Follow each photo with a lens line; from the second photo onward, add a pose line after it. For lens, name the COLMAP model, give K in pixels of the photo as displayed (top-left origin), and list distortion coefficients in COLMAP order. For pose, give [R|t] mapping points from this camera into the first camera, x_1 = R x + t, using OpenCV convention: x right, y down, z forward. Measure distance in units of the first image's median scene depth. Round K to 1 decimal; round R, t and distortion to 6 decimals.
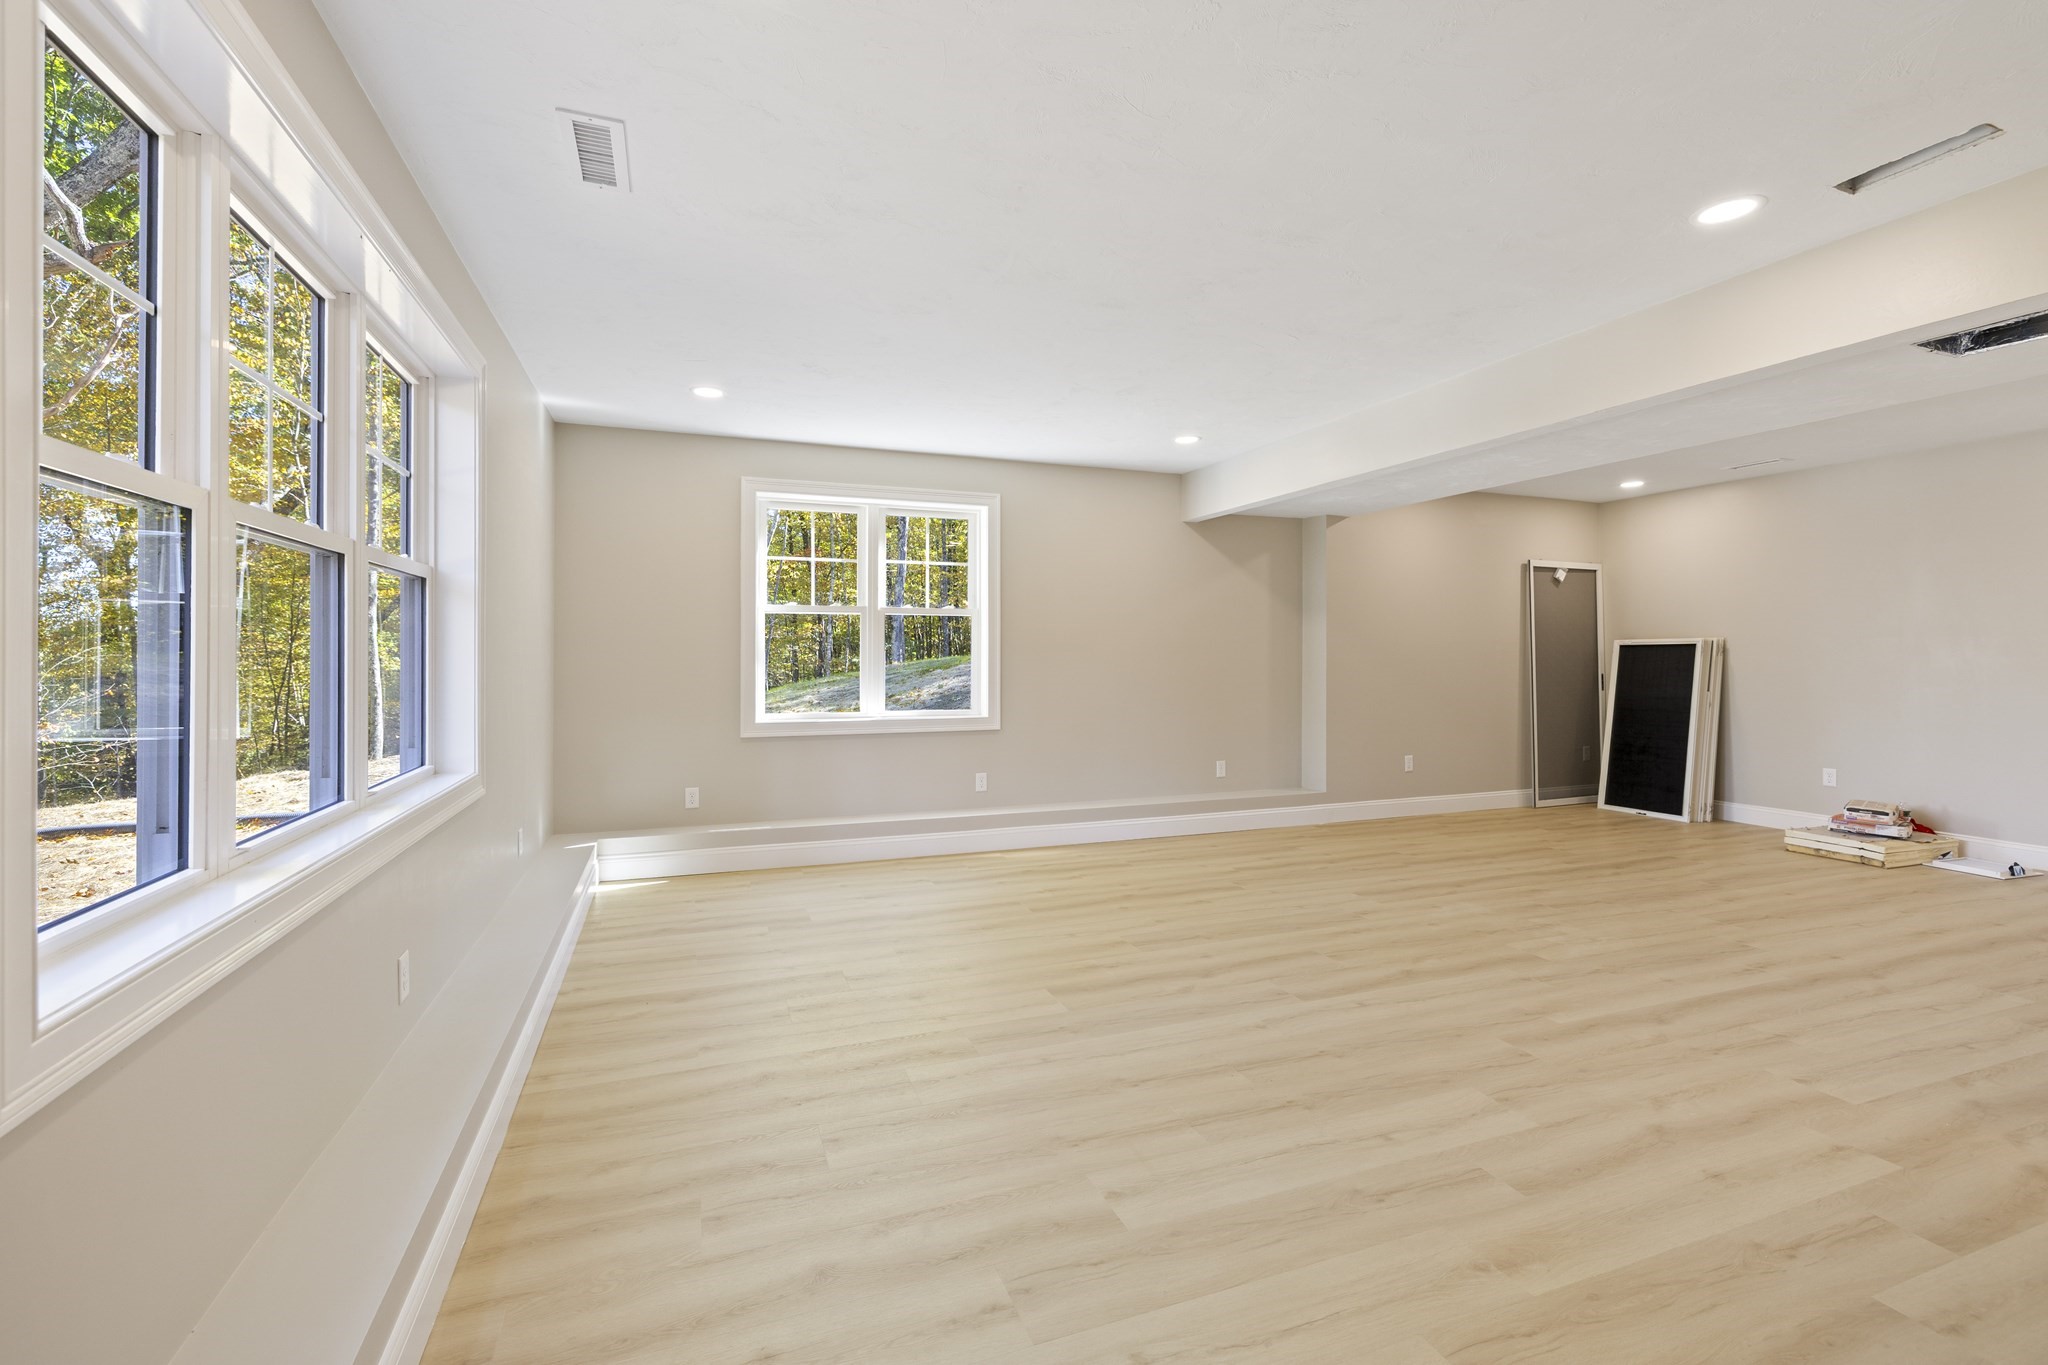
lens RADIAL K [[868.1, 0, 1010.8], [0, 868.1, 658.5], [0, 0, 1]] dist [-0.000421, -0.000662]
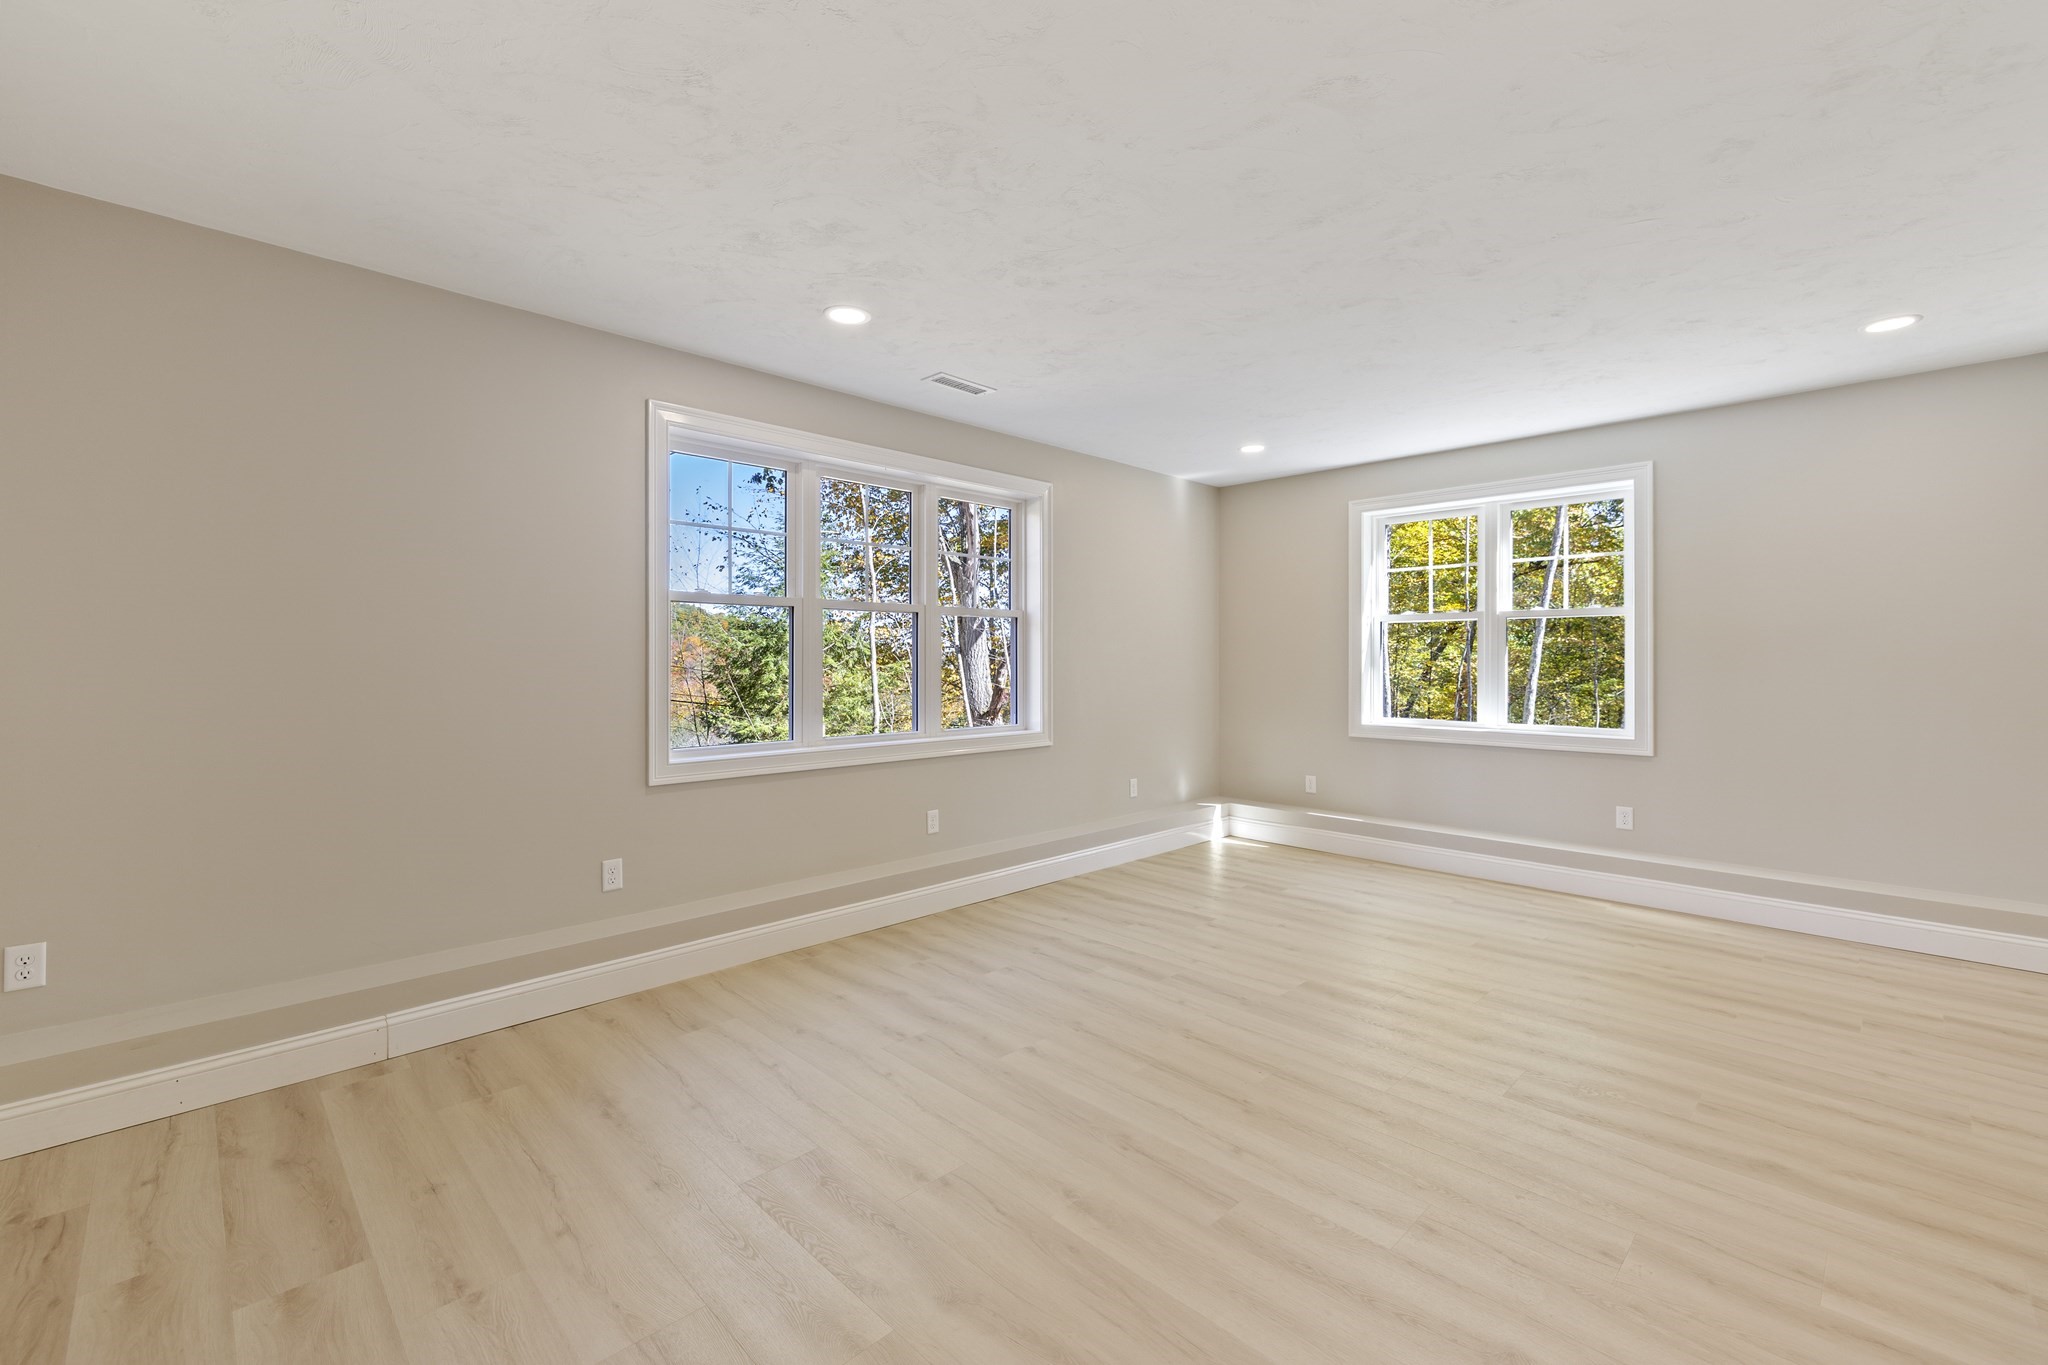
lens RADIAL K [[861.2, 0, 1007.6], [0, 861.2, 665.3], [0, 0, 1]] dist [-0.000452, -0.000257]
pose [[0.404180, 0.004782, -0.914667, 0.924020], [-0.005982, 0.999979, 0.002585, -0.000508], [0.914660, 0.004426, 0.404200, 0.274443]]
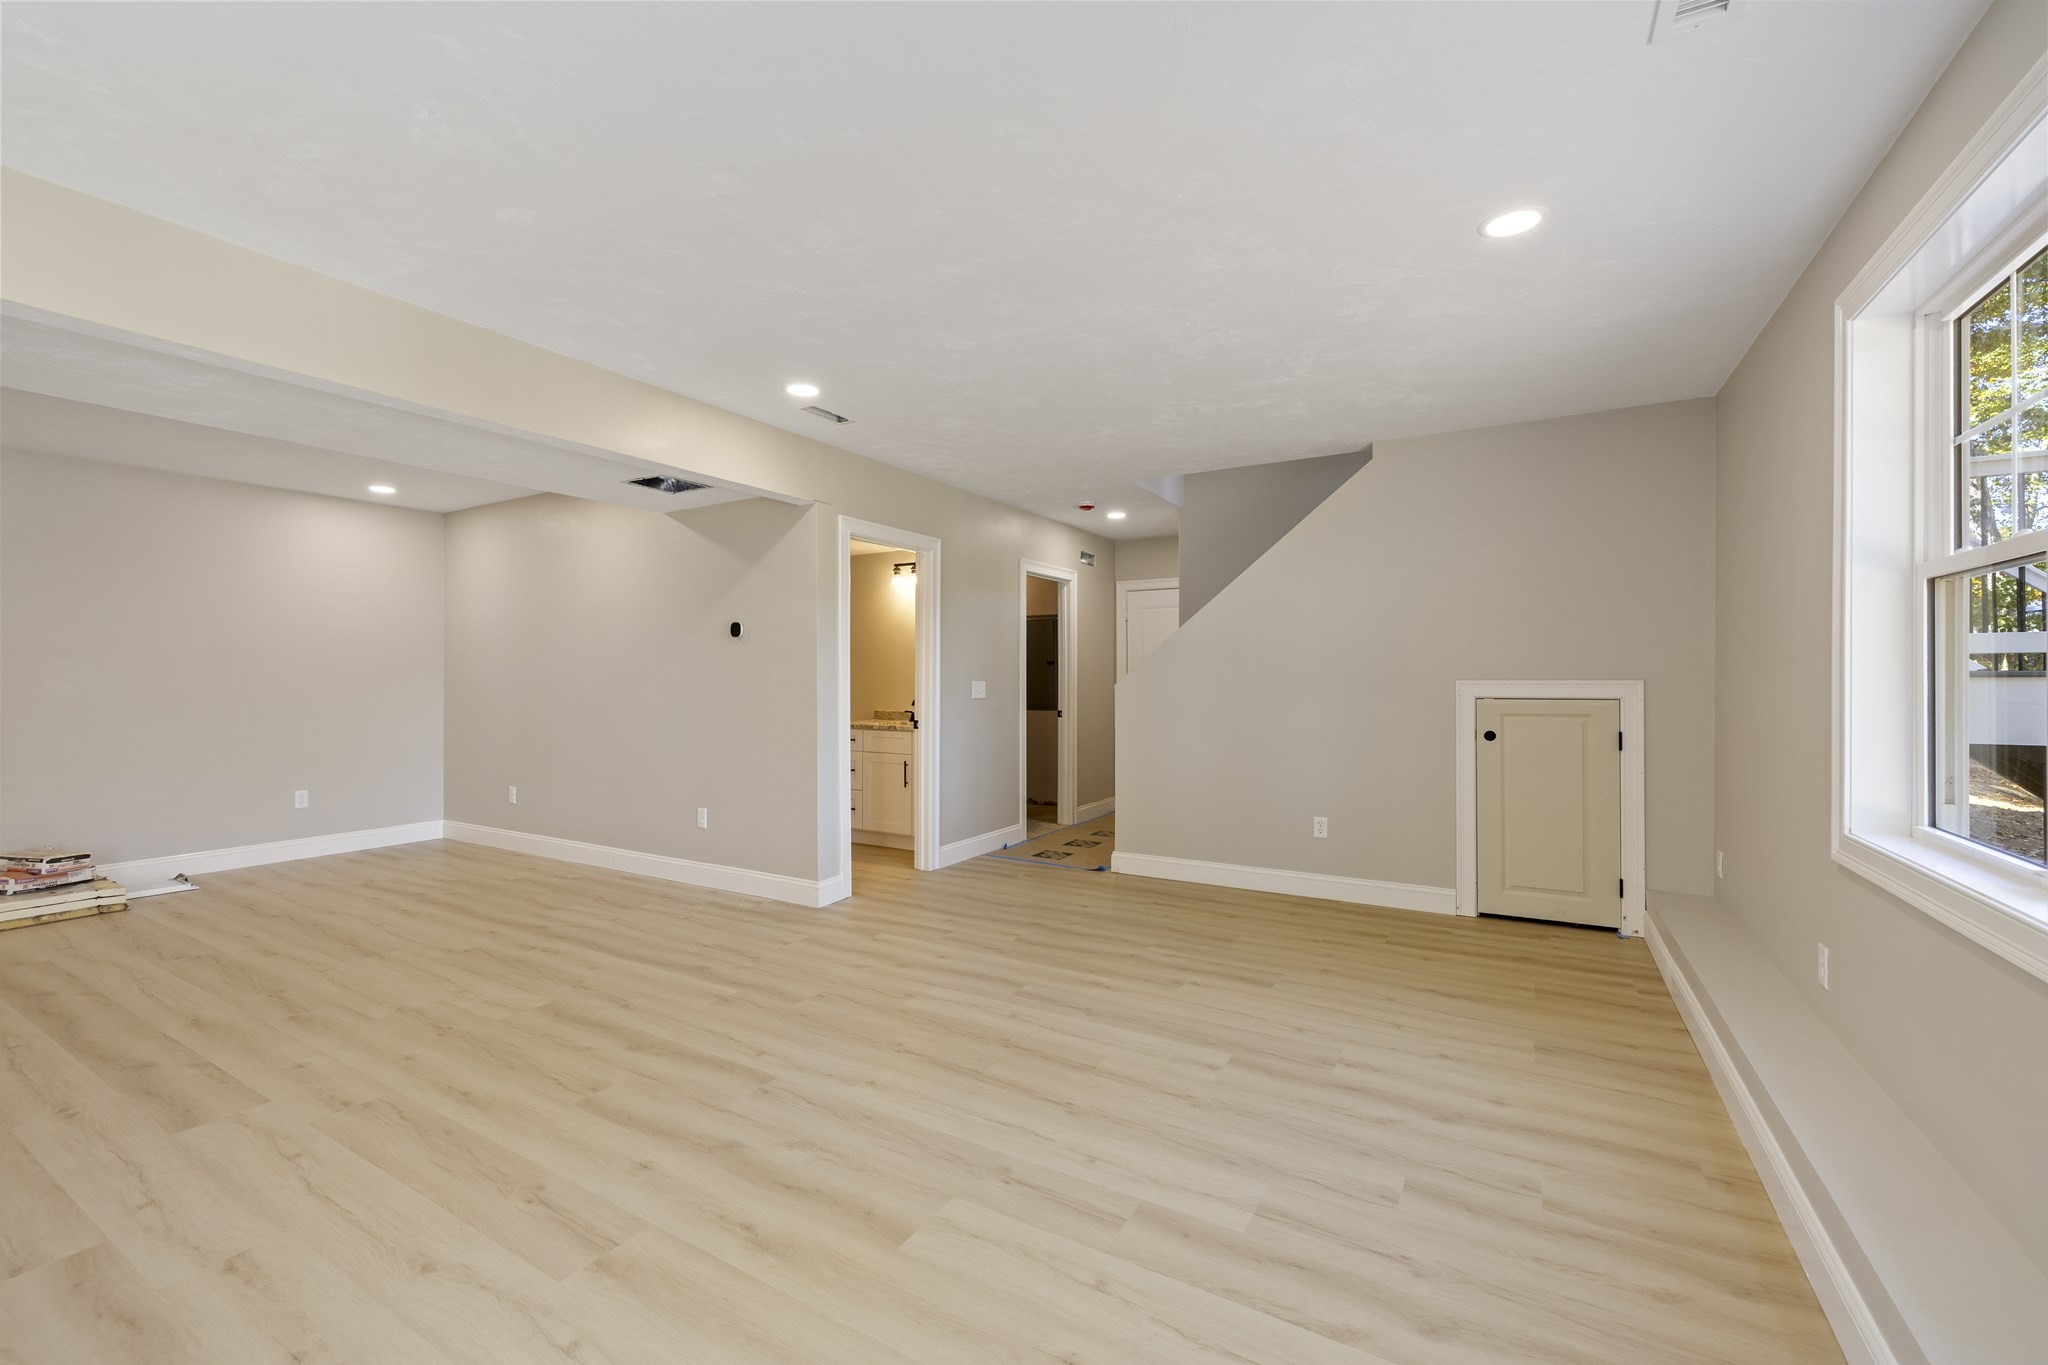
lens RADIAL K [[859.6, 0, 1015.8], [0, 859.6, 673.3], [0, 0, 1]] dist [-0.000706, 0.000157]
pose [[-0.632527, 0.003876, 0.774529, -0.507732], [0.004355, 0.999989, -0.001448, -0.008357], [-0.774526, 0.002457, -0.632537, 1.433108]]
